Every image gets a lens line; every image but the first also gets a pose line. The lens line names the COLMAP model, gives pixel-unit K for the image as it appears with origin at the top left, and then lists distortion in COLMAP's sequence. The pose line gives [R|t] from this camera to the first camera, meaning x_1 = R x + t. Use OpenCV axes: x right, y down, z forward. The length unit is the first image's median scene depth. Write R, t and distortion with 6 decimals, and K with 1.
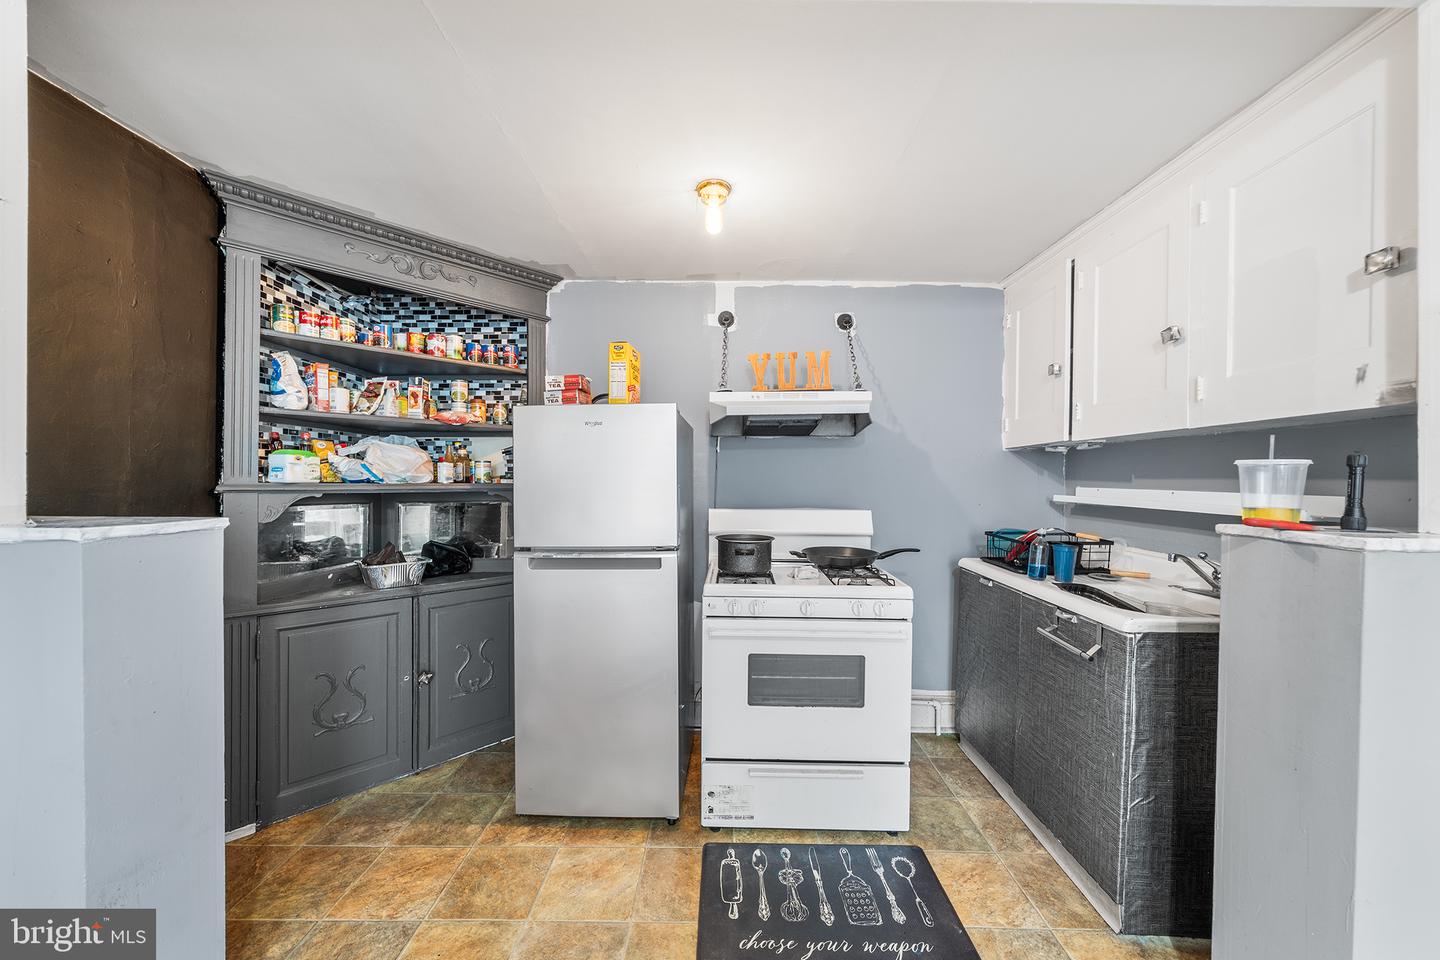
lens RADIAL K [[521.5, 0, 720.4], [0, 521.5, 483.8], [0, 0, 1]] dist [-0.002950, -0.000218]
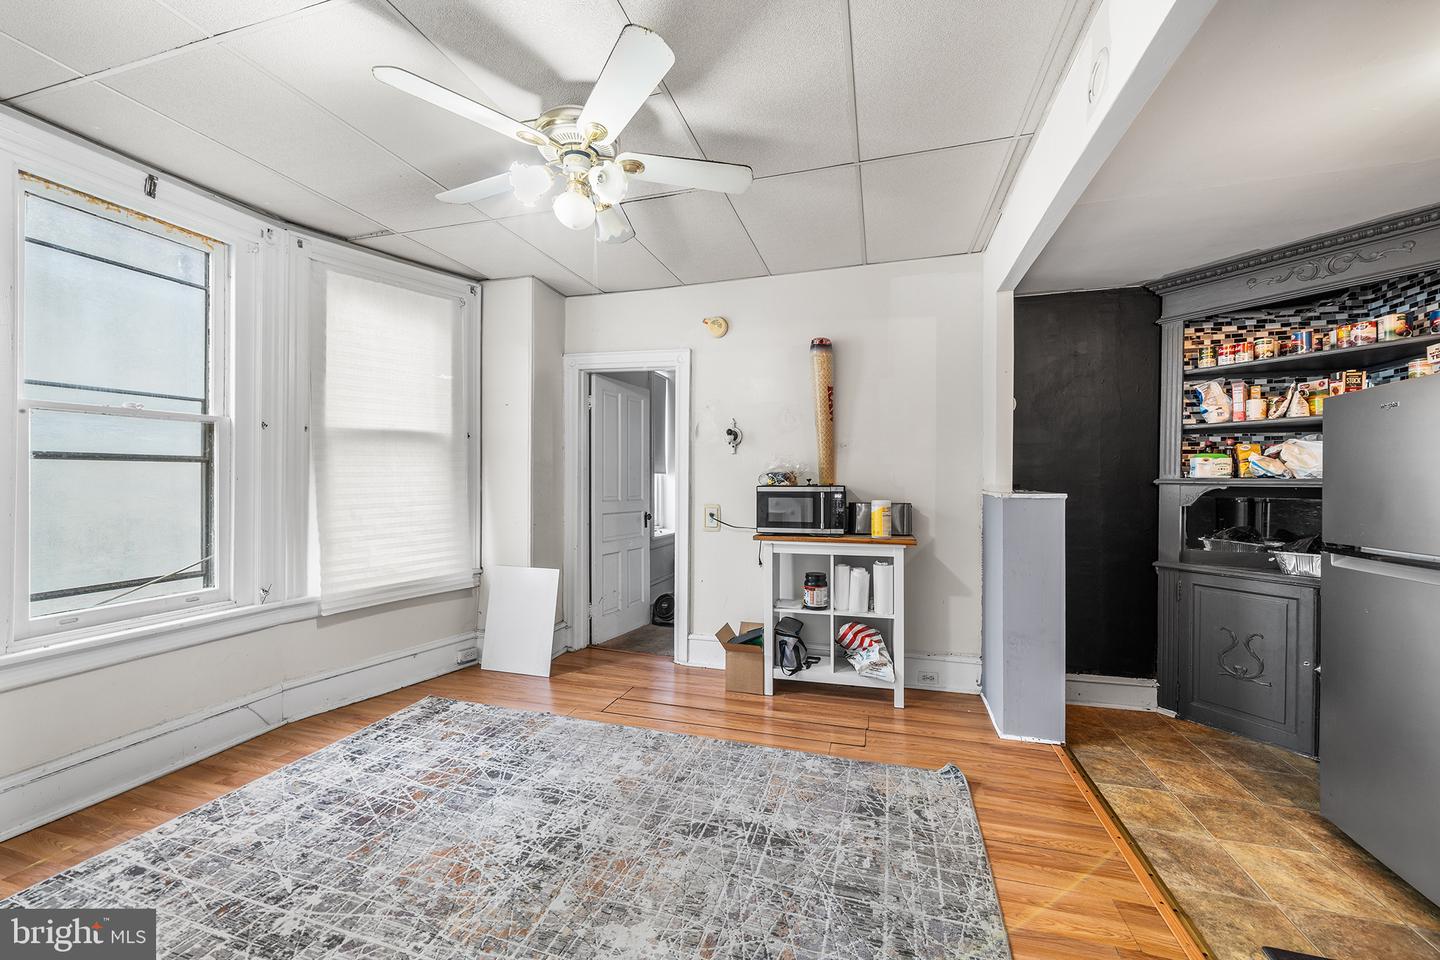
lens RADIAL K [[540.4, 0, 720.0], [0, 540.4, 480.0], [0, 0, 1]] dist [-0.002060, -0.000191]
pose [[-0.282581, -0.003975, -0.959235, 0.827884], [-0.009645, 0.999953, -0.001303, 0.016070], [0.959195, 0.008884, -0.282606, 0.177673]]
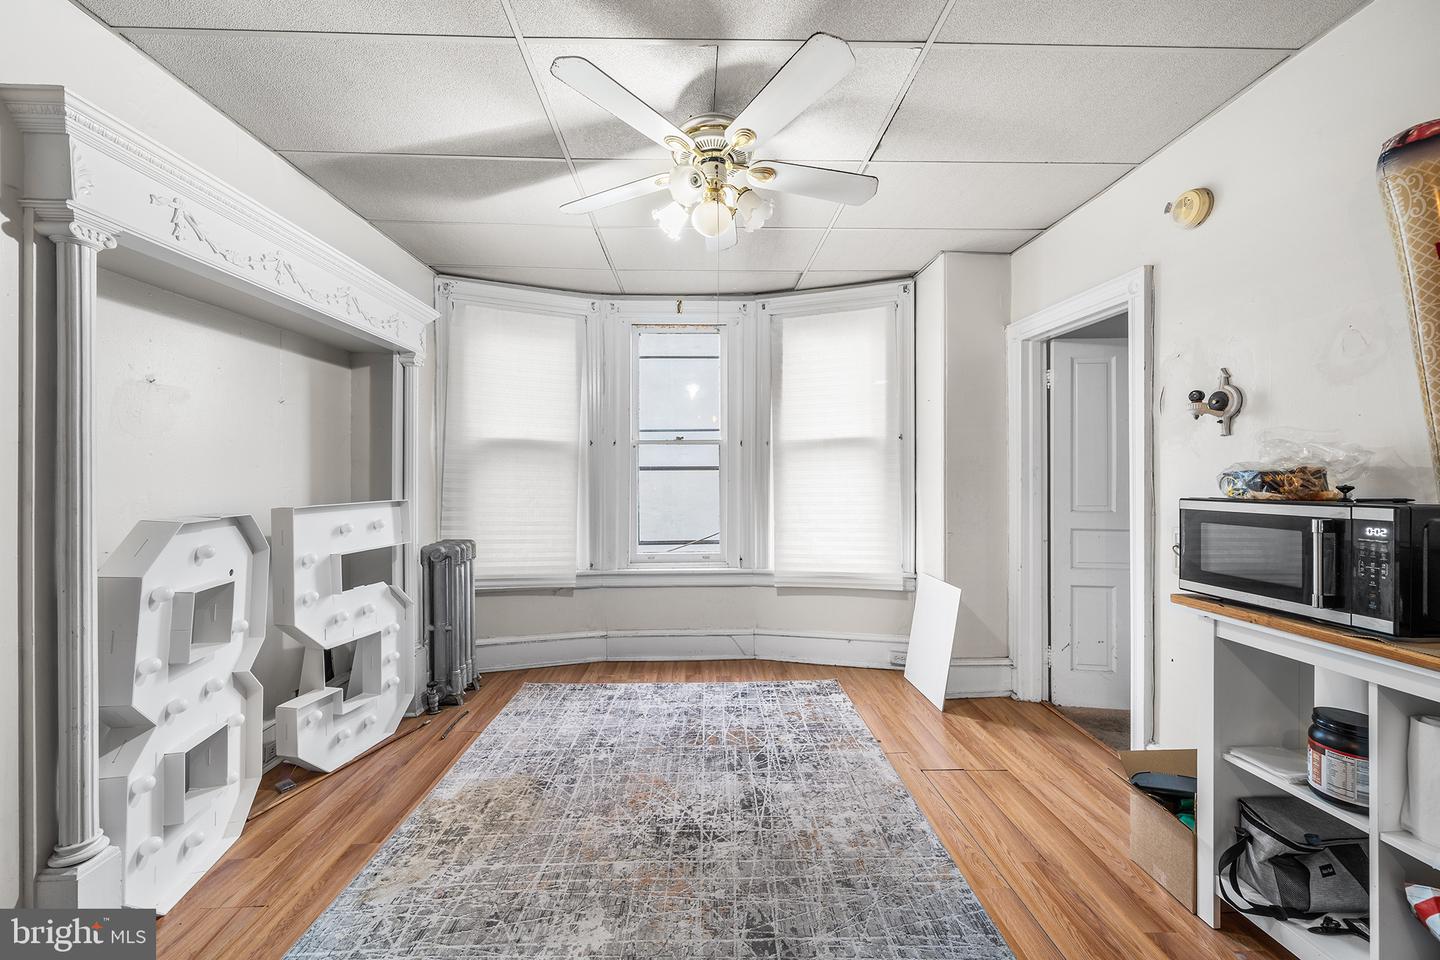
lens RADIAL K [[539.4, 0, 722.1], [0, 539.4, 474.9], [0, 0, 1]] dist [-0.002066, -0.000135]
pose [[-0.999220, -0.002540, -0.039400, 0.039213], [-0.002706, 0.999988, 0.004166, -0.005611], [0.039389, 0.004269, -0.999215, 0.600507]]
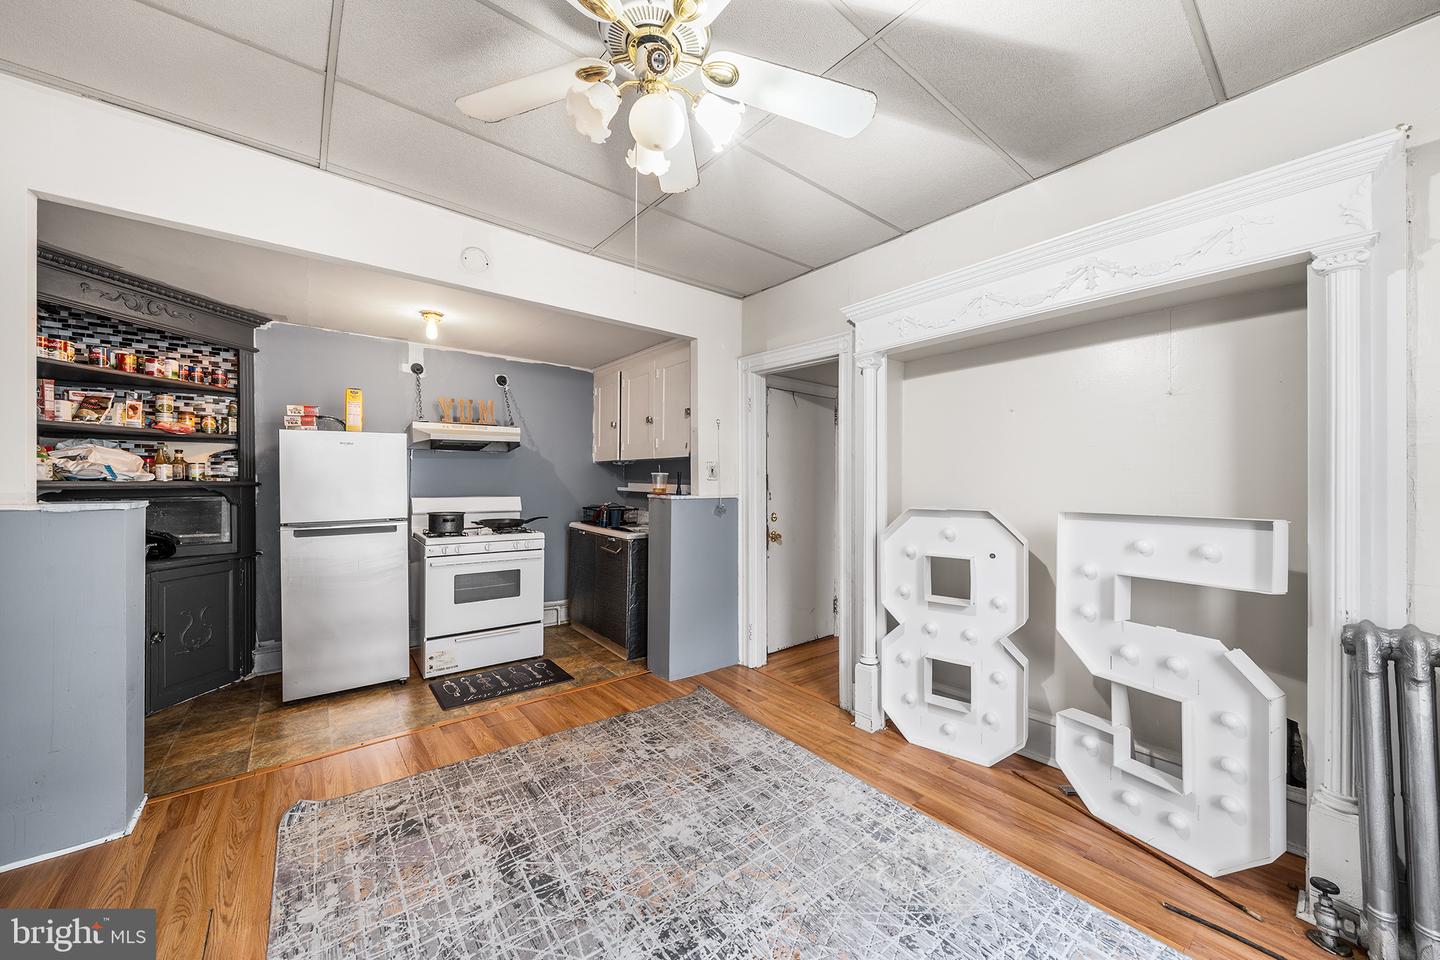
lens RADIAL K [[521.5, 0, 720.4], [0, 521.5, 483.8], [0, 0, 1]] dist [-0.002950, -0.000218]
pose [[0.776171, -0.003743, 0.630511, -0.326788], [0.002956, 0.999993, 0.002298, 0.006956], [-0.630516, 0.000080, 0.776177, -0.870966]]
